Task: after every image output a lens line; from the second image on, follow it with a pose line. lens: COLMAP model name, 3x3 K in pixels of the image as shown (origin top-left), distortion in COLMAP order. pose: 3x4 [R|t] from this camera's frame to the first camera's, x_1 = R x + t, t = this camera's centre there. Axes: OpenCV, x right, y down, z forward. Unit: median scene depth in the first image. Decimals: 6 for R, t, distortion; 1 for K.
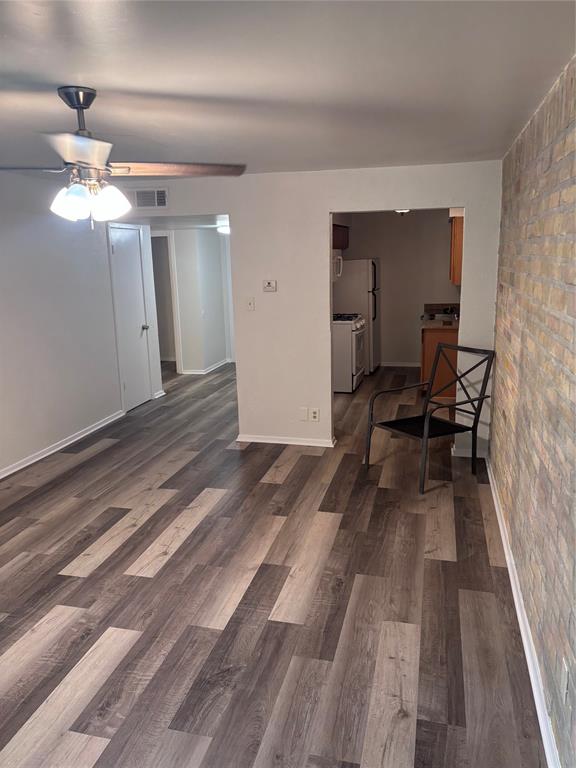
lens RADIAL K [[578.2, 0, 293.4], [0, 578.2, 380.0], [0, 0, 1]] dist [0.043236, -0.044673]
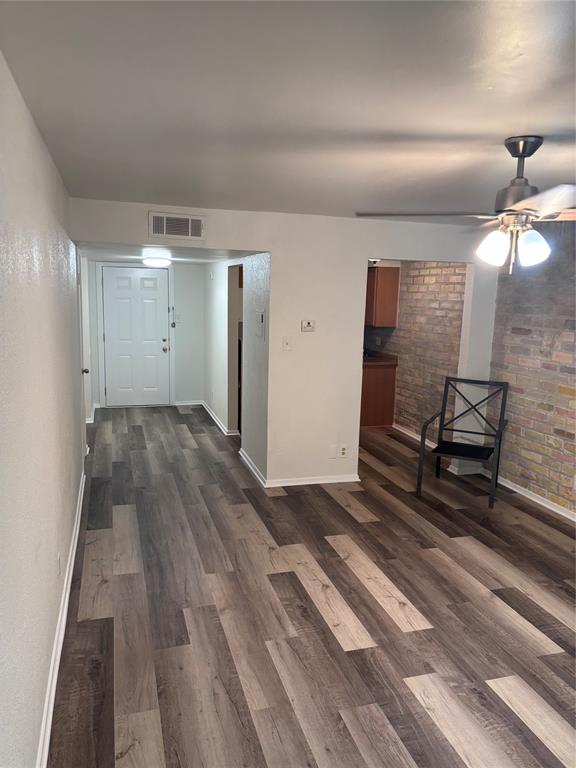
lens RADIAL K [[578.2, 0, 294.1], [0, 578.2, 385.3], [0, 0, 1]] dist [0.043236, -0.044673]
pose [[0.856104, -0.038718, 0.515351, -0.866231], [0.065731, 0.997249, -0.034271, -0.041614], [-0.512606, 0.063214, 0.856294, 0.247472]]
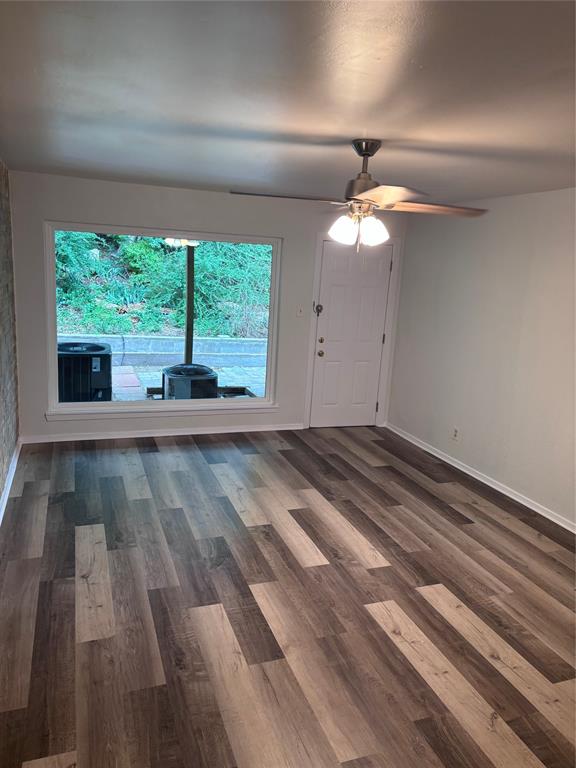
lens RADIAL K [[578.2, 0, 287.5], [0, 578.2, 387.1], [0, 0, 1]] dist [0.043236, -0.044673]
pose [[-0.832392, 0.092946, -0.546337, 0.338444], [-0.156227, 0.906497, 0.392245, -0.330173], [0.531710, 0.411854, -0.740041, 1.406357]]
